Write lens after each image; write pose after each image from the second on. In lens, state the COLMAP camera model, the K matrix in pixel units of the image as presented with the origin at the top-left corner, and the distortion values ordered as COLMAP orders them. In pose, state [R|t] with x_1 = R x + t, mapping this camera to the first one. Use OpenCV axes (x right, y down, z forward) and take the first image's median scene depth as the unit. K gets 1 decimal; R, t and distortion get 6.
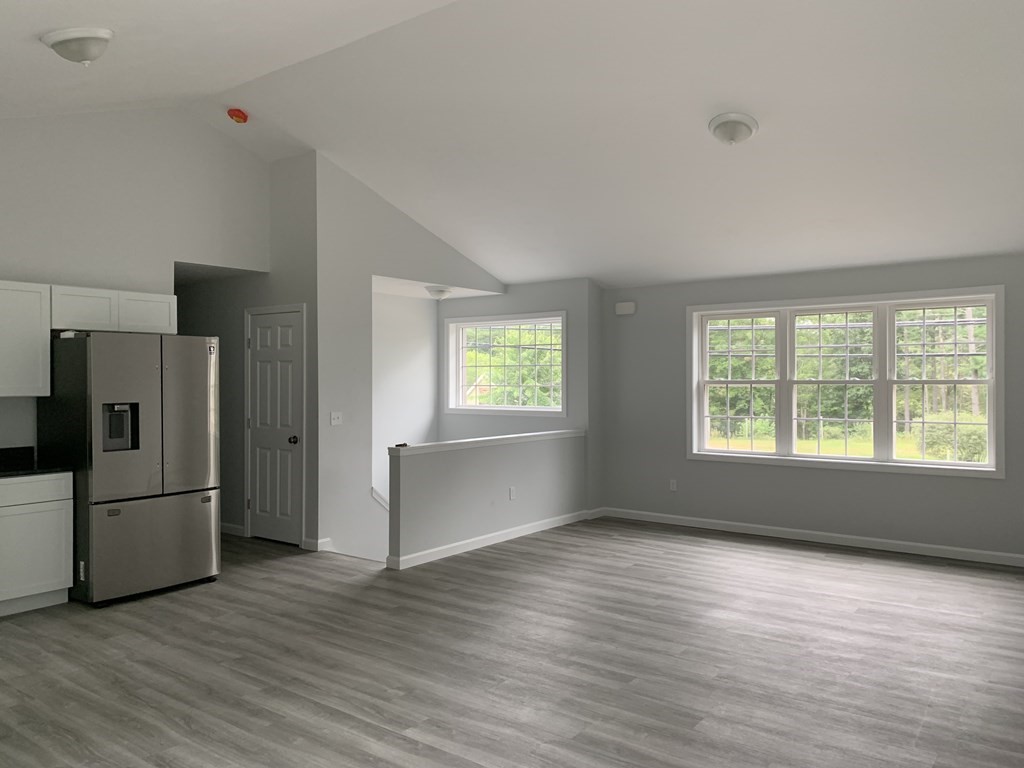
lens RADIAL K [[792.4, 0, 505.1], [0, 792.4, 376.6], [0, 0, 1]] dist [0.038819, -0.013982]
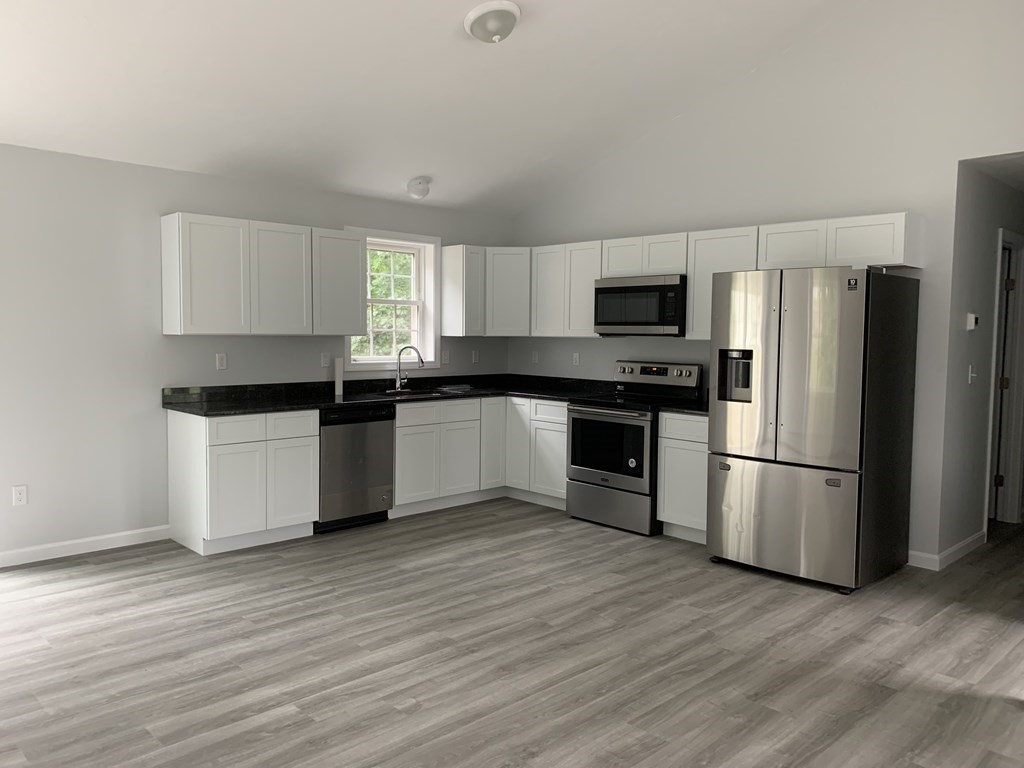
lens RADIAL K [[792.4, 0, 505.1], [0, 792.4, 376.6], [0, 0, 1]] dist [0.038819, -0.013982]
pose [[-0.154330, 0.058596, -0.986280, 0.587658], [-0.007776, 0.998137, 0.060517, 0.014773], [0.987989, 0.017009, -0.153587, 1.145459]]
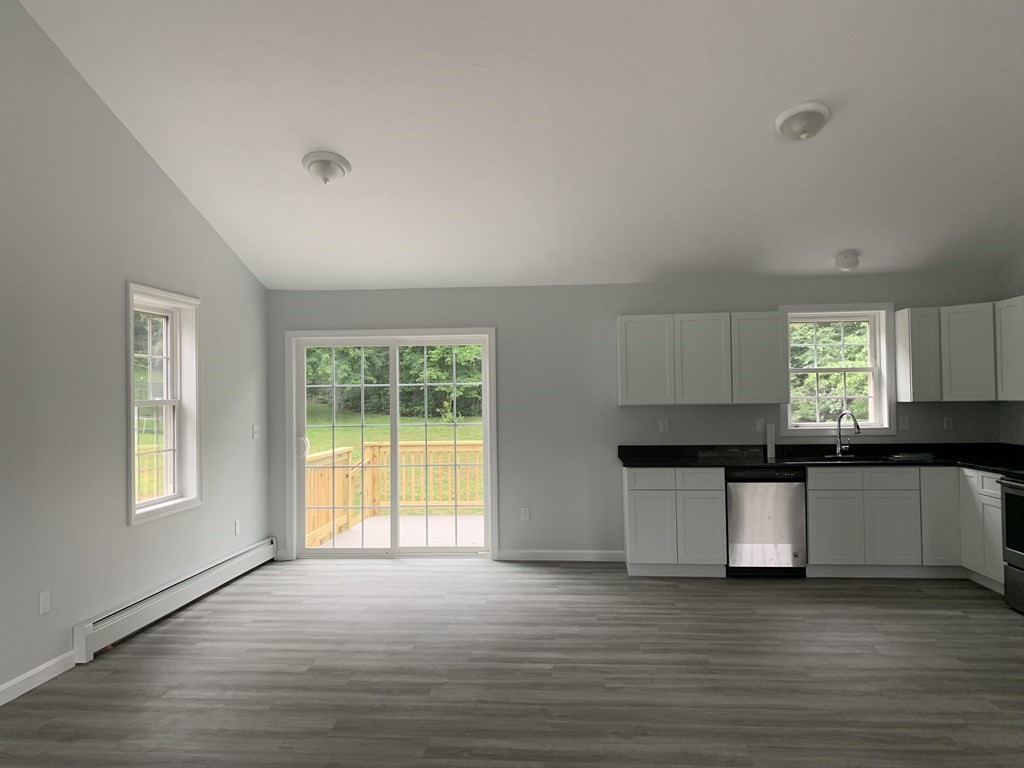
lens RADIAL K [[792.4, 0, 505.1], [0, 792.4, 376.6], [0, 0, 1]] dist [0.038819, -0.013982]
pose [[-0.843494, -0.000551, -0.537139, 0.525148], [0.017791, 0.999422, -0.028963, 0.012238], [0.536844, -0.033987, -0.842996, 1.722243]]
